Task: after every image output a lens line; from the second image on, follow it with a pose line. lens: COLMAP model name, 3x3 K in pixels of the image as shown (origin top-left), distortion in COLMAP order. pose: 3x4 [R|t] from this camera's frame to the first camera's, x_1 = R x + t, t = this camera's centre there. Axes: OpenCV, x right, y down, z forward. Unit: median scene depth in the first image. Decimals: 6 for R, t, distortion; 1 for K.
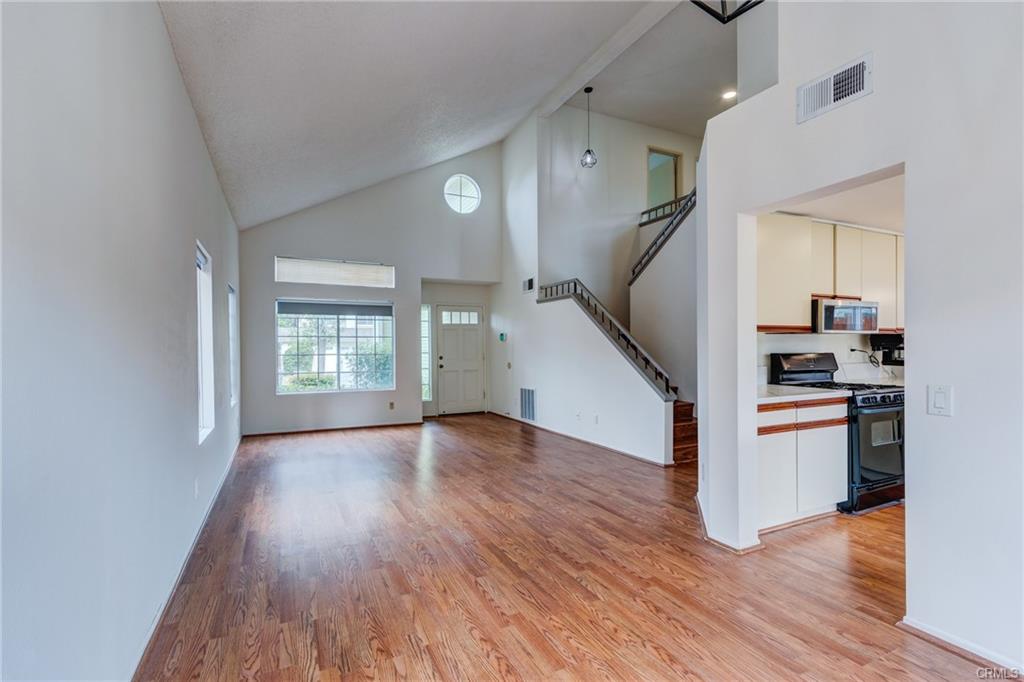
lens RADIAL K [[472.4, 0, 497.2], [0, 472.4, 347.1], [0, 0, 1]] dist [0.007891, 0.000202]
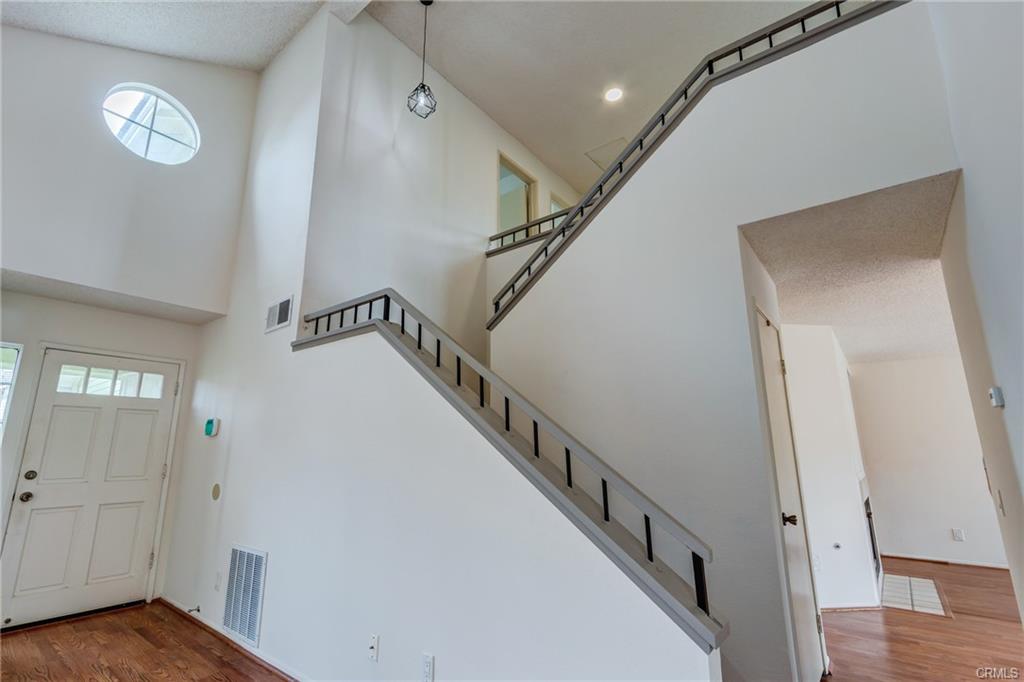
lens RADIAL K [[472.4, 0, 497.2], [0, 472.4, 347.1], [0, 0, 1]] dist [0.007891, 0.000202]
pose [[0.900141, 0.107248, 0.422189, 0.065779], [-0.011335, 0.974656, -0.223423, 0.002689], [-0.435451, 0.196327, 0.878543, 0.496242]]
